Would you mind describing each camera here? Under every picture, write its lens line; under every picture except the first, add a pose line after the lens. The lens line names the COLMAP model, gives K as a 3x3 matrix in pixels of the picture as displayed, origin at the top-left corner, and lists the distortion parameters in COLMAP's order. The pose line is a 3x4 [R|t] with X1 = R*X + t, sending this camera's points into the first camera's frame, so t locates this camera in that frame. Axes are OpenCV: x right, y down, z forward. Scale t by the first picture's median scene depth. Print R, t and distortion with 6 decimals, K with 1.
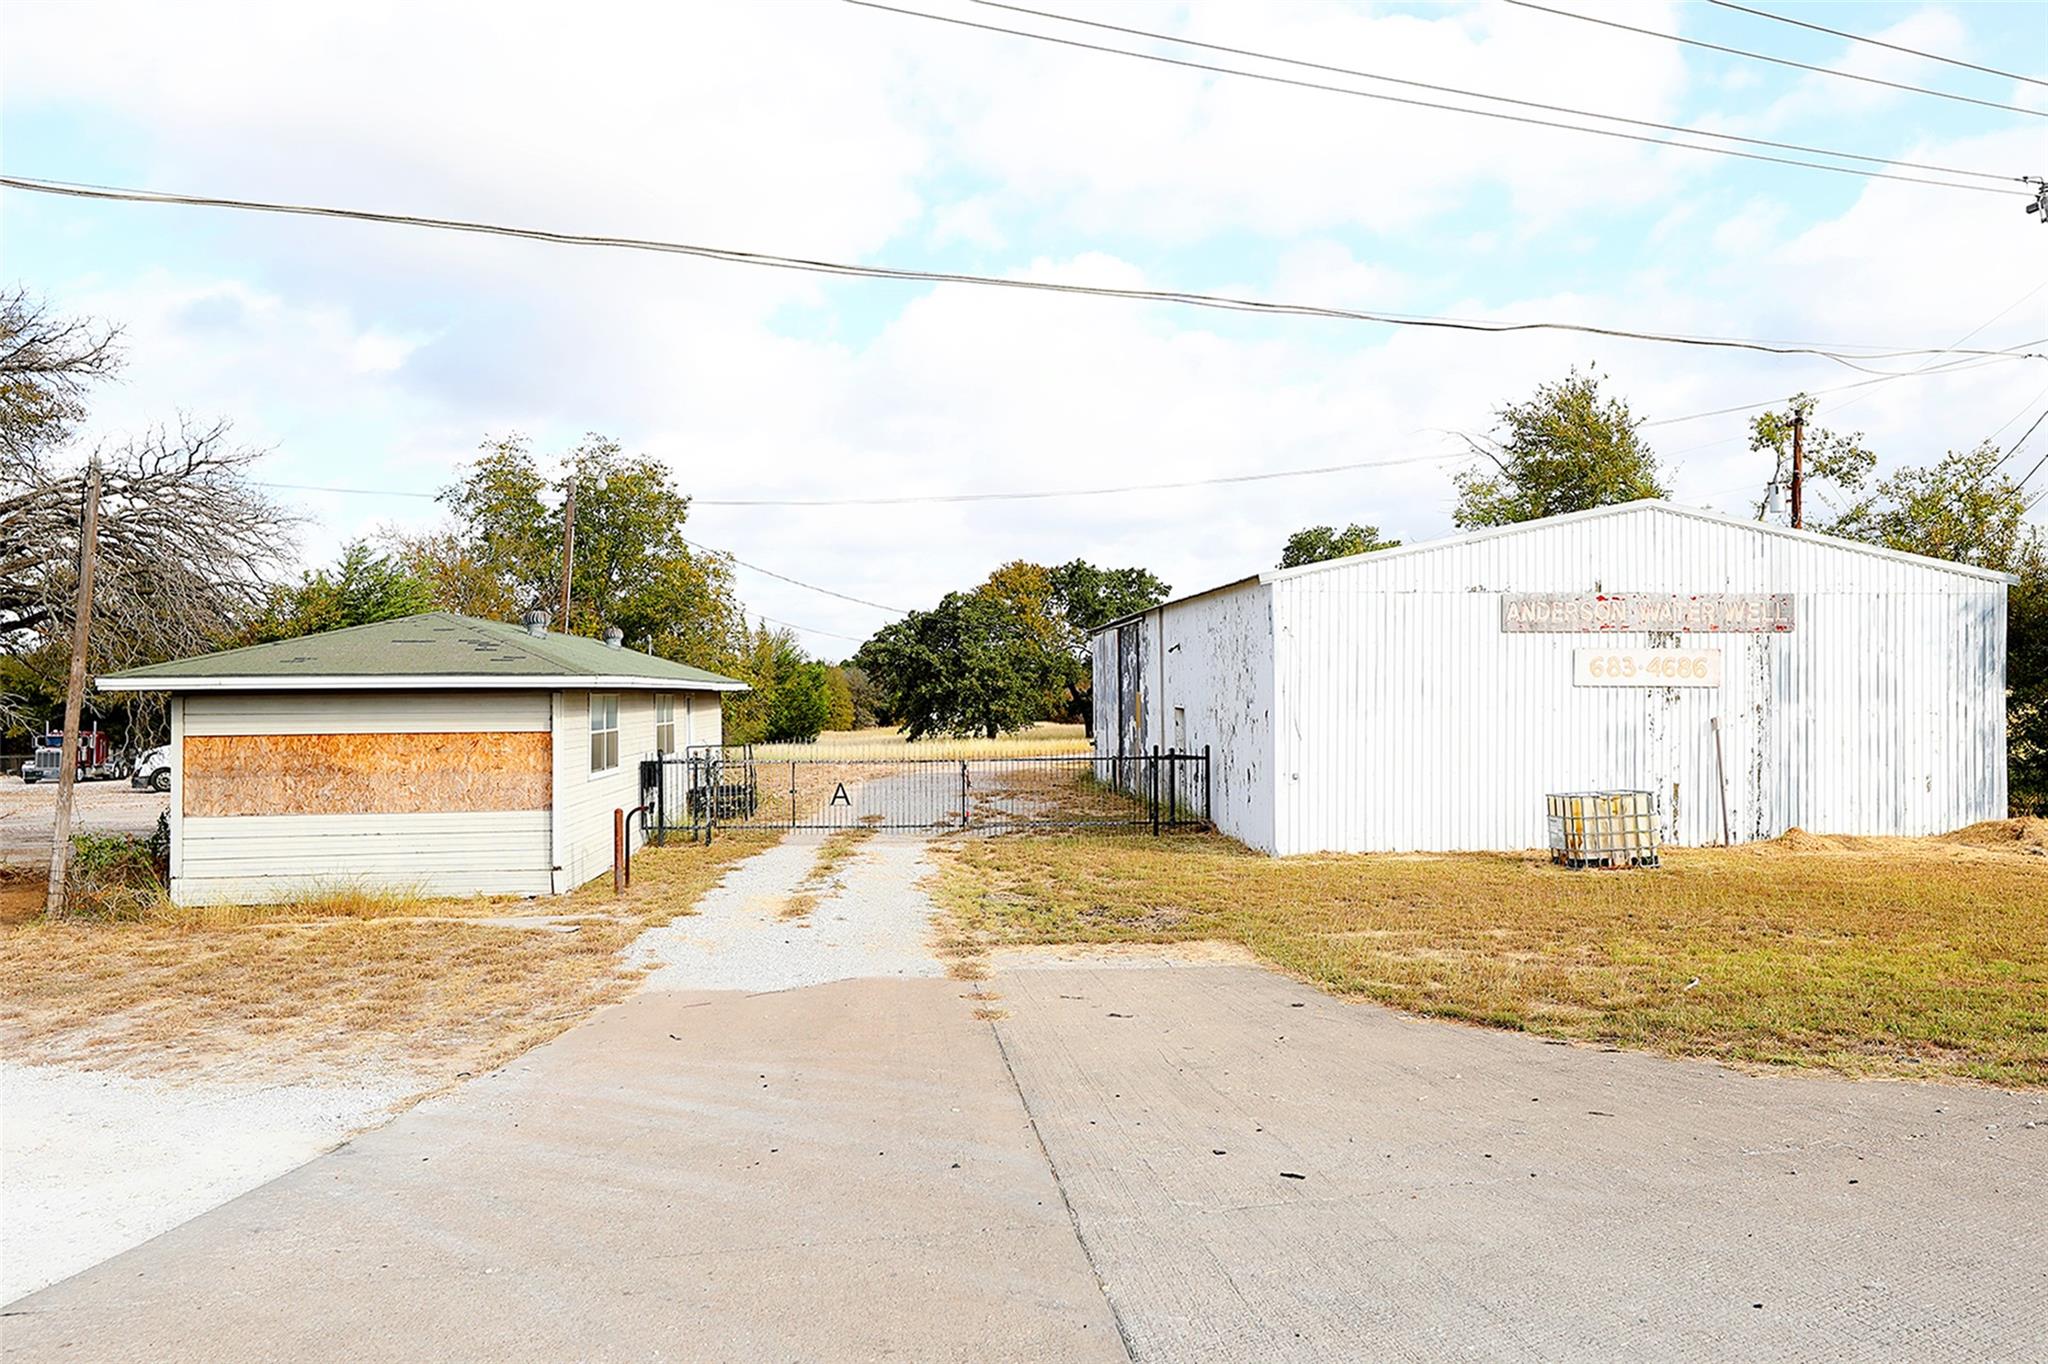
lens RADIAL K [[1336.4, 0, 1021.4], [0, 1336.4, 688.9], [0, 0, 1]] dist [0.011009, -0.003040]
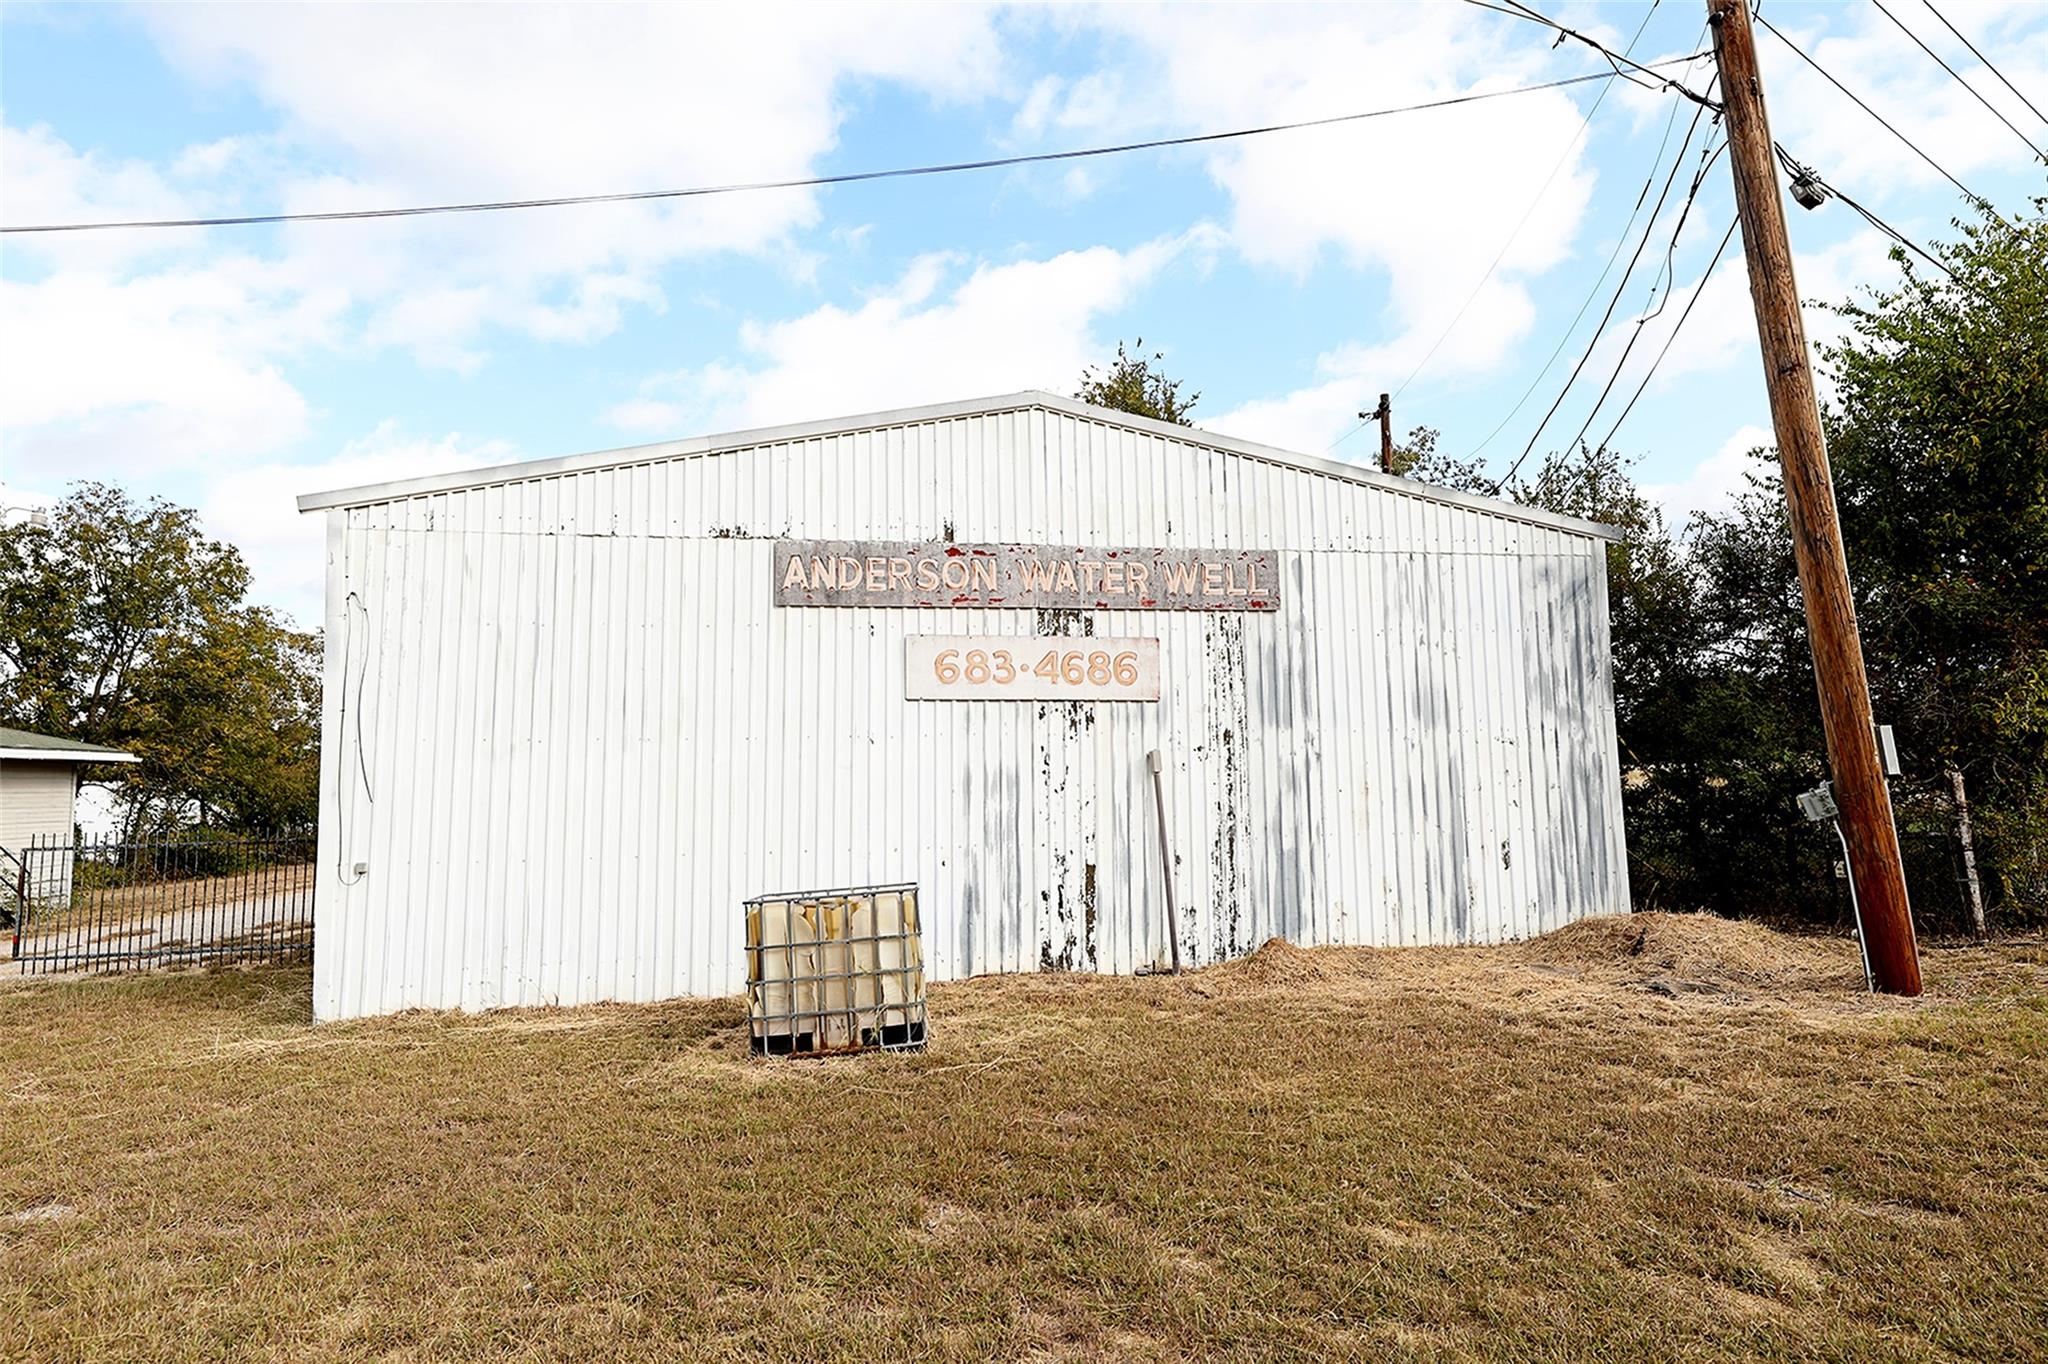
lens RADIAL K [[1075.6, 0, 1028.6], [0, 1075.6, 679.3], [0, 0, 1]] dist [0.005180, 0.000313]
pose [[0.996364, -0.008128, 0.084808, 0.422329], [0.016423, 0.995093, -0.097574, 0.035249], [-0.083598, 0.098612, 0.991608, 0.526910]]
